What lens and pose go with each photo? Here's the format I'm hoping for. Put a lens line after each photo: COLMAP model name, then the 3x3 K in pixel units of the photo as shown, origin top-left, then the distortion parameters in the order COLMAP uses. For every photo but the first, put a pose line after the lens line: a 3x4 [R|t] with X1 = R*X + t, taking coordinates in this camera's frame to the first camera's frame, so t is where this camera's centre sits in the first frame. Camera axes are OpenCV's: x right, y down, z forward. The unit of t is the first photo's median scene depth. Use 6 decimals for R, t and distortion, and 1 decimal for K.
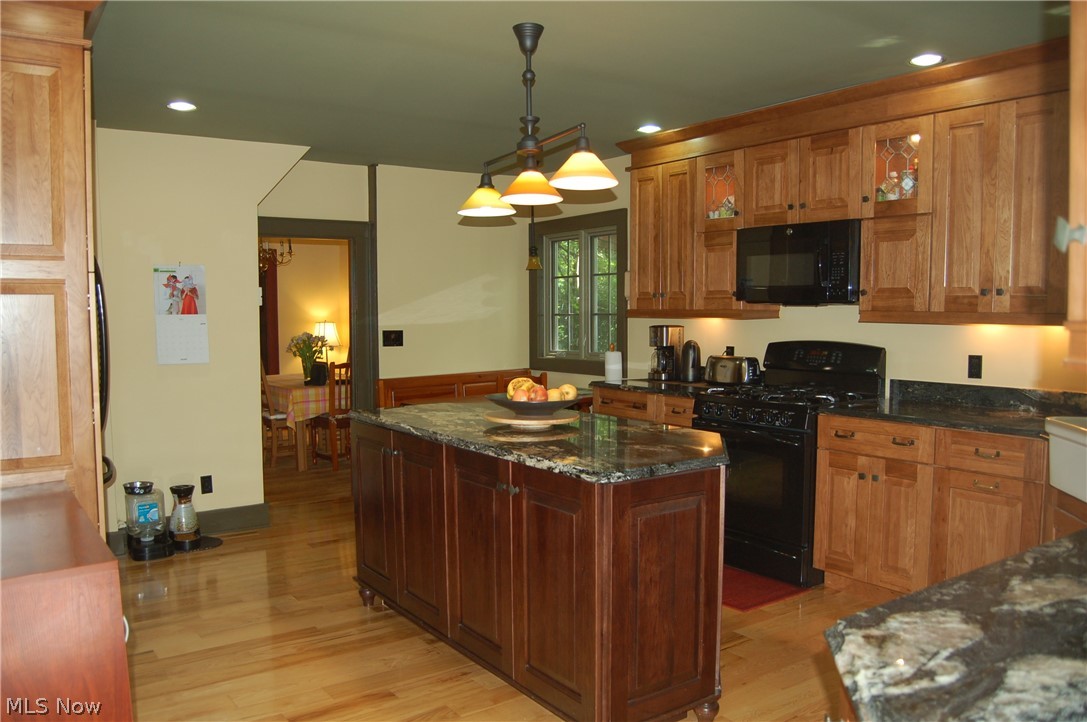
lens RADIAL K [[824.0, 0, 543.5], [0, 824.0, 361.0], [0, 0, 1]] dist [-0.041858, 0.001061]
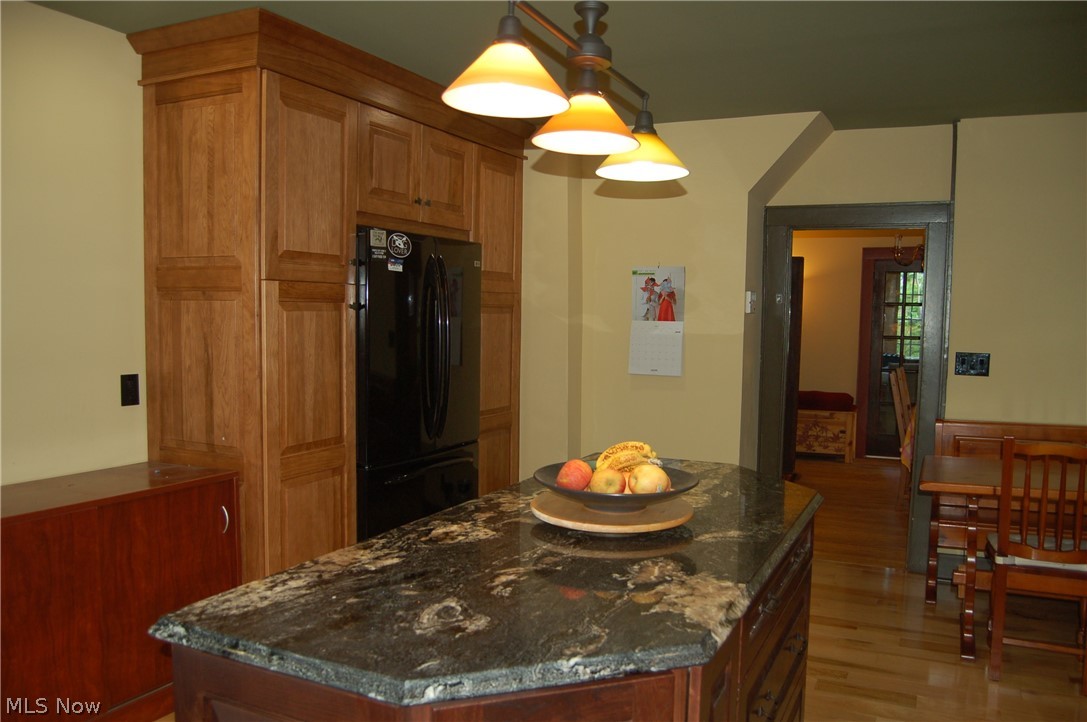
lens RADIAL K [[824.0, 0, 543.5], [0, 824.0, 361.0], [0, 0, 1]] dist [-0.041858, 0.001061]
pose [[0.475086, 0.080638, -0.876237, 0.308787], [-0.078558, 0.995703, 0.049039, -0.047706], [0.876426, 0.045538, 0.479379, 0.452388]]
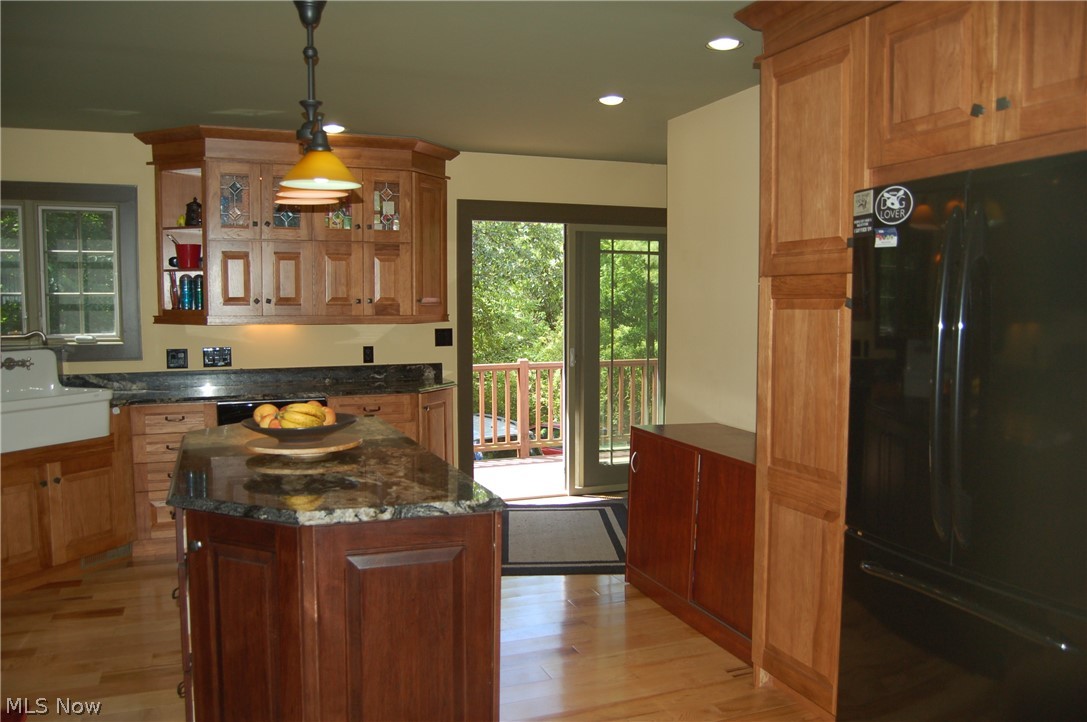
lens RADIAL K [[824.0, 0, 543.5], [0, 824.0, 361.0], [0, 0, 1]] dist [-0.041858, 0.001061]
pose [[-0.975037, -0.006416, 0.221951, -0.270745], [0.021938, 0.991908, 0.125050, -0.077136], [-0.220957, 0.126798, -0.967006, 1.132732]]
